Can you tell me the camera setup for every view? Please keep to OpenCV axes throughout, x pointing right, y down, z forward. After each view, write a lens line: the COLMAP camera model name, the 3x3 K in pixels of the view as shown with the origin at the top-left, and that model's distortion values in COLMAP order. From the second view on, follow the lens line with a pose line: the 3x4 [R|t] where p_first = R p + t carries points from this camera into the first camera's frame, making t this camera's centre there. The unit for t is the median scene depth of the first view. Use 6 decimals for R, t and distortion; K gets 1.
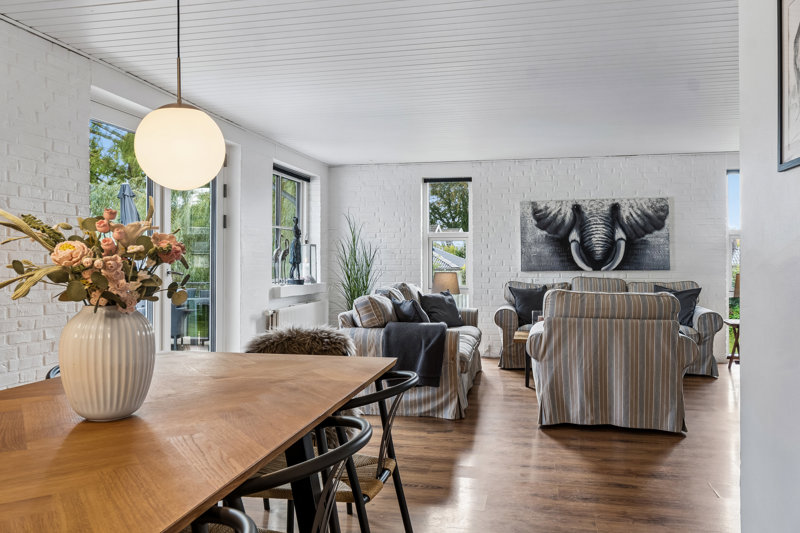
lens RADIAL K [[610.7, 0, 403.8], [0, 610.7, 263.1], [0, 0, 1]] dist [0.011969, 0.005861]
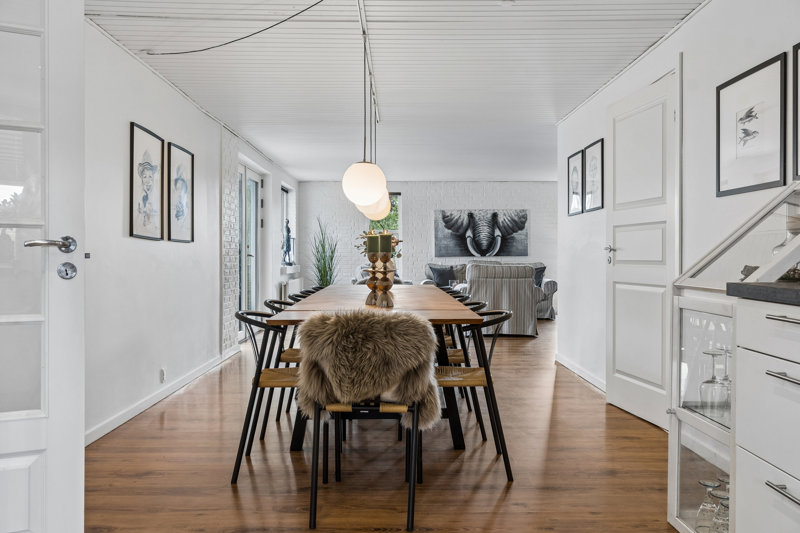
lens RADIAL K [[648.3, 0, 398.9], [0, 648.3, 267.3], [0, 0, 1]] dist [-0.002784, -0.000947]
pose [[0.974866, -0.004456, 0.222749, -0.250959], [0.000967, 0.999875, 0.015769, 0.013751], [-0.222791, -0.015157, 0.974748, -0.532013]]
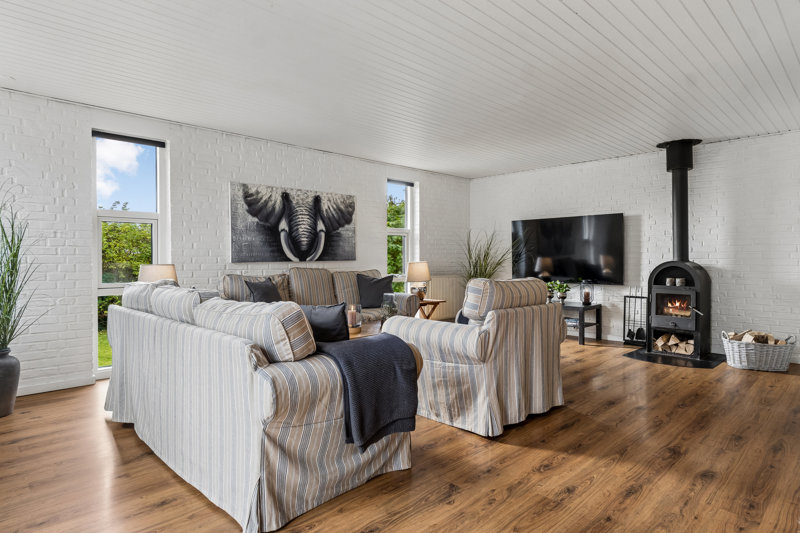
lens RADIAL K [[470.2, 0, 400.2], [0, 470.2, 261.8], [0, 0, 1]] dist [-0.000381, -0.001018]
pose [[0.547564, -0.005867, 0.836744, -0.238574], [0.001172, 0.999980, 0.006245, 0.008534], [-0.836763, -0.002439, 0.547559, 0.447708]]
